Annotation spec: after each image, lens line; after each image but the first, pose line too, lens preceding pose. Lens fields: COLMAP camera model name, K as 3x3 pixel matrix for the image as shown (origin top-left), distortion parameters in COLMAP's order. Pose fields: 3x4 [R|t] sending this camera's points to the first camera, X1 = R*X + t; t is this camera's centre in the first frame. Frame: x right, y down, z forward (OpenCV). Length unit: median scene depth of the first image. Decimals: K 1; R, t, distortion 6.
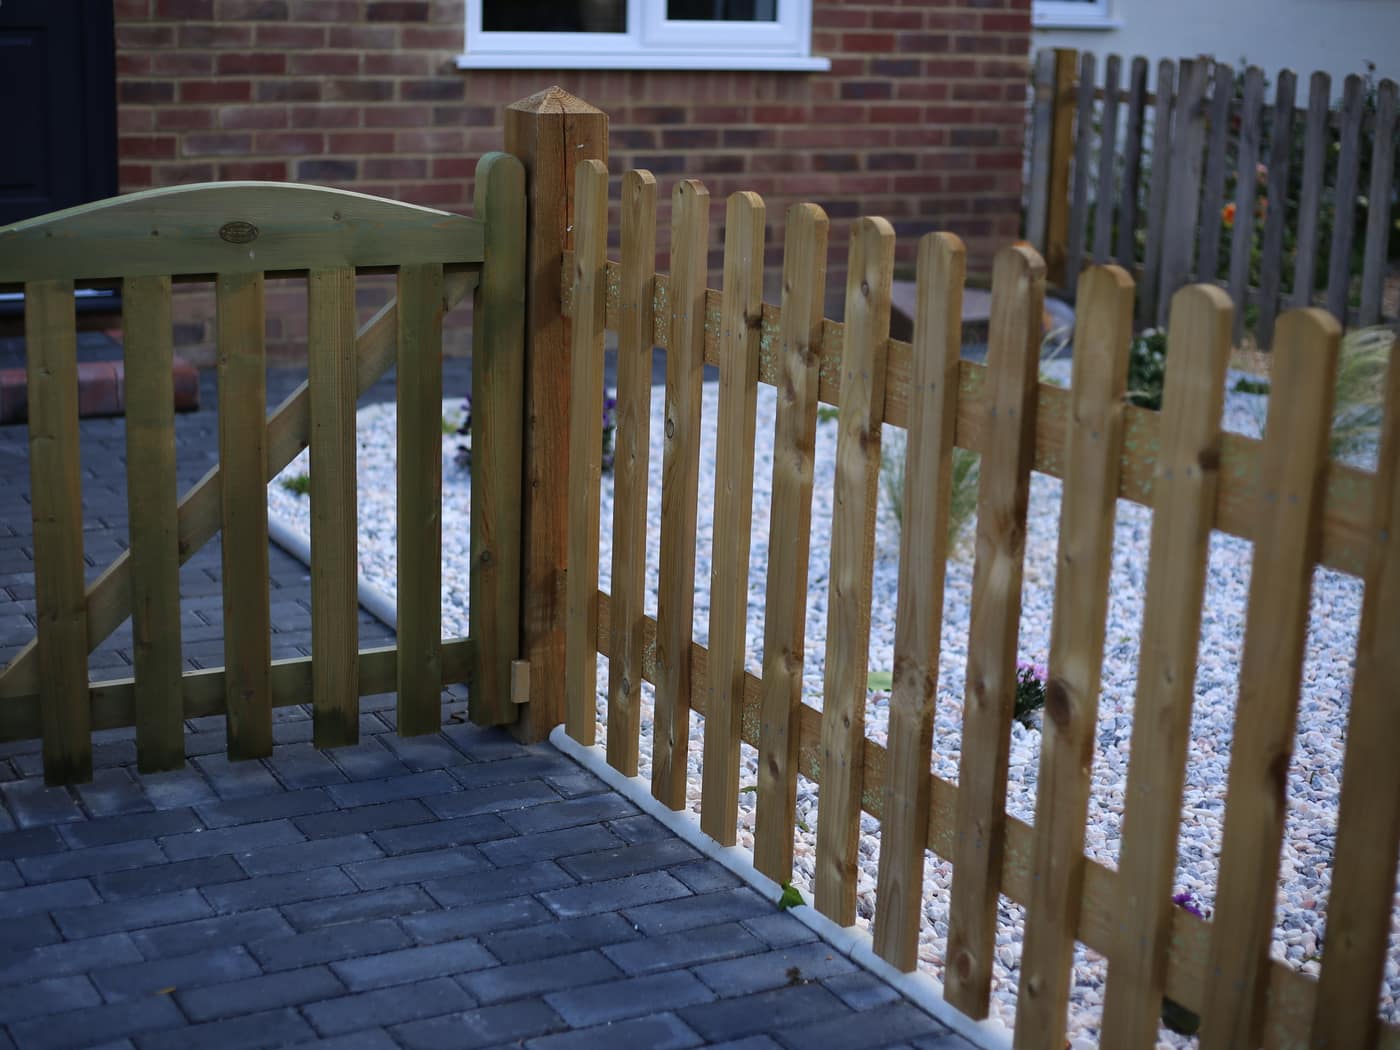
lens RADIAL K [[2281.4, 0, 700.0], [0, 2281.4, 525.0], [0, 0, 1]] dist [-0.072767, -0.159102]
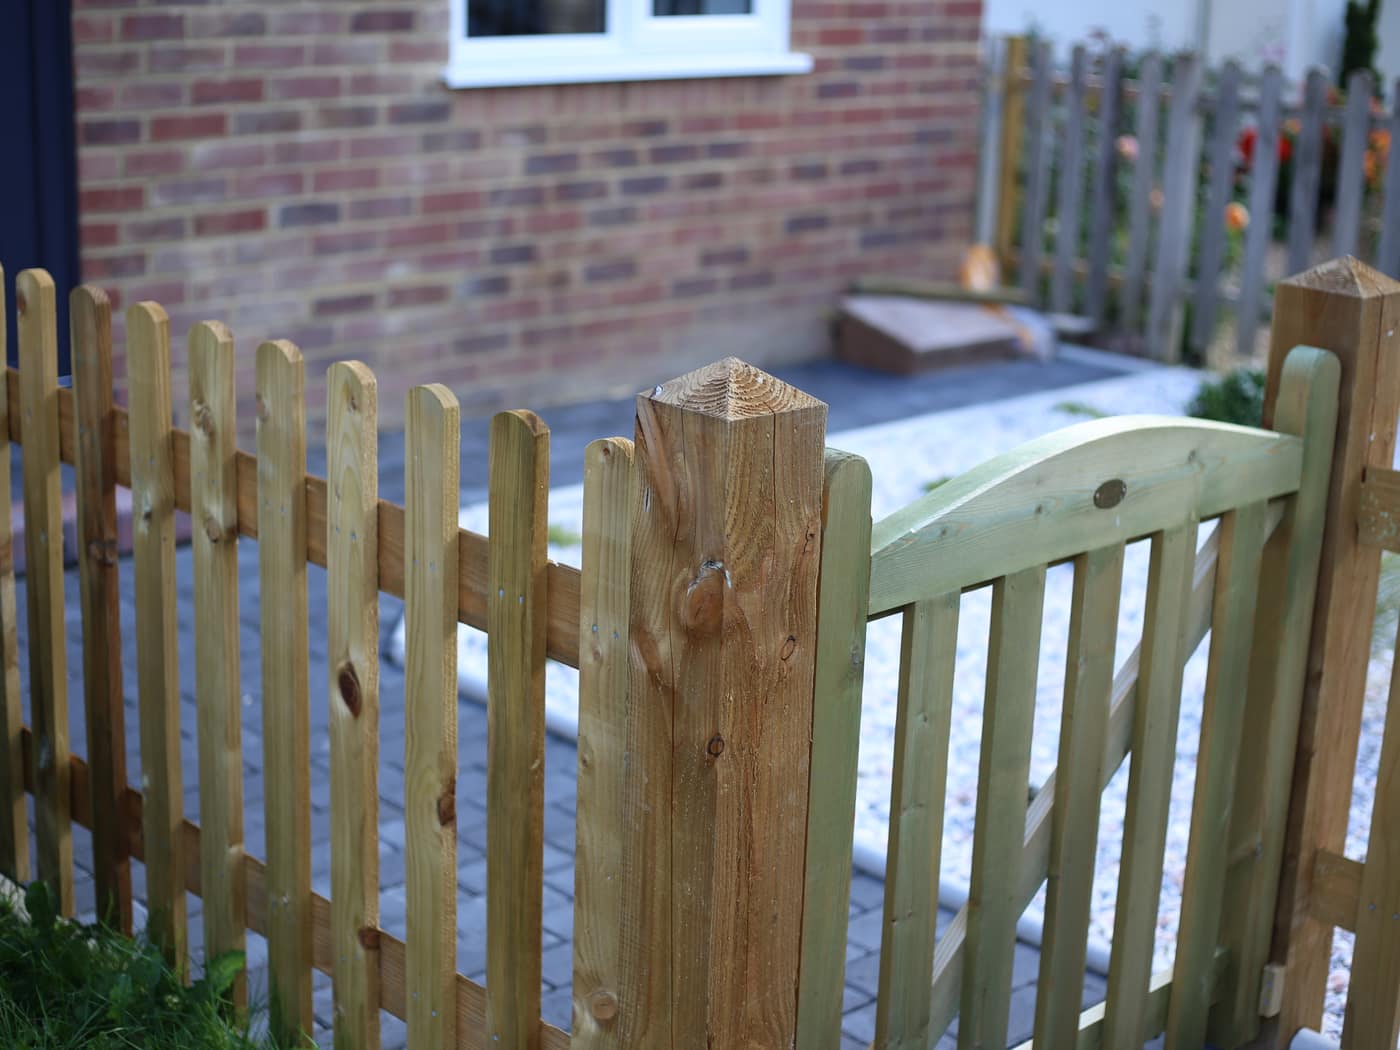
lens RADIAL K [[2281.4, 0, 700.0], [0, 2281.4, 525.0], [0, 0, 1]] dist [-0.072767, -0.159102]
pose [[0.970562, -0.067798, 0.231112, -0.220985], [0.059668, 0.997334, 0.041996, -0.067812], [-0.233343, -0.026970, 0.972020, 0.151982]]
